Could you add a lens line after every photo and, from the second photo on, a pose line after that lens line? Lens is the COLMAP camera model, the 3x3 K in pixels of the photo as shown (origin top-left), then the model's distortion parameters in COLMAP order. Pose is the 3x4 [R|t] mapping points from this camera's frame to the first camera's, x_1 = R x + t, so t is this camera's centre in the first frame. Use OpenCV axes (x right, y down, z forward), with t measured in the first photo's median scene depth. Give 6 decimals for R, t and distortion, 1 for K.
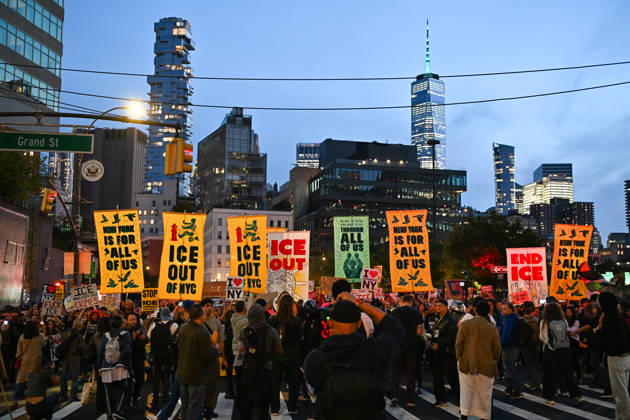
lens RADIAL K [[729.4, 0, 315.0], [0, 729.4, 210.0], [0, 0, 1]] dist [0.096012, 0.002919]
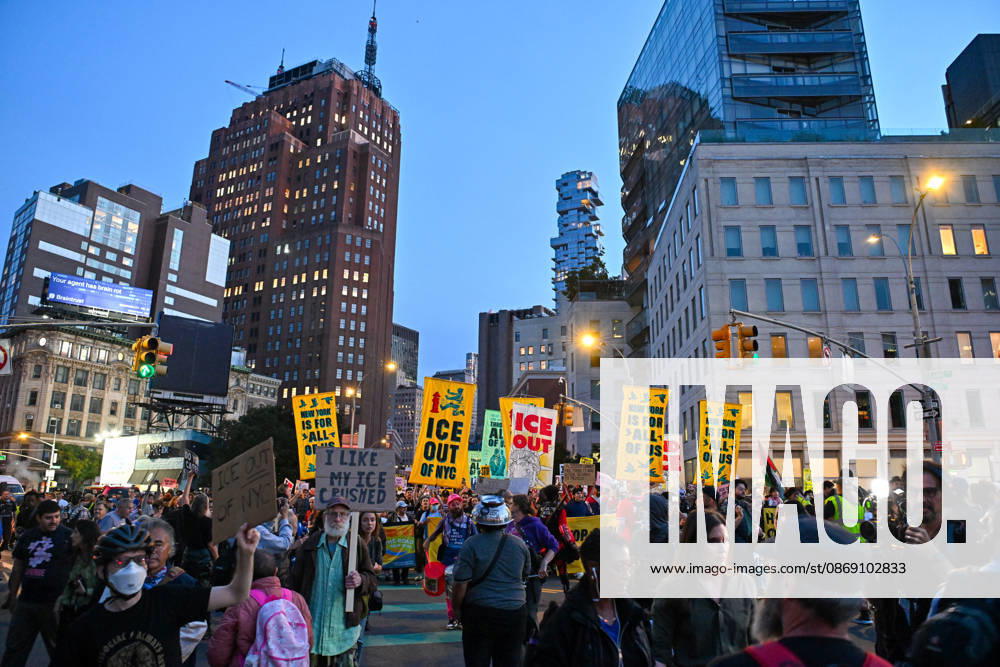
lens RADIAL K [[688.6, 0, 500.0], [0, 688.6, 333.5], [0, 0, 1]] dist [-0.080392, 0.000725]
pose [[0.946678, -0.079904, -0.312116, -0.043097], [0.040751, 0.990674, -0.130020, 0.028856], [0.319594, 0.110368, 0.941105, 0.242168]]
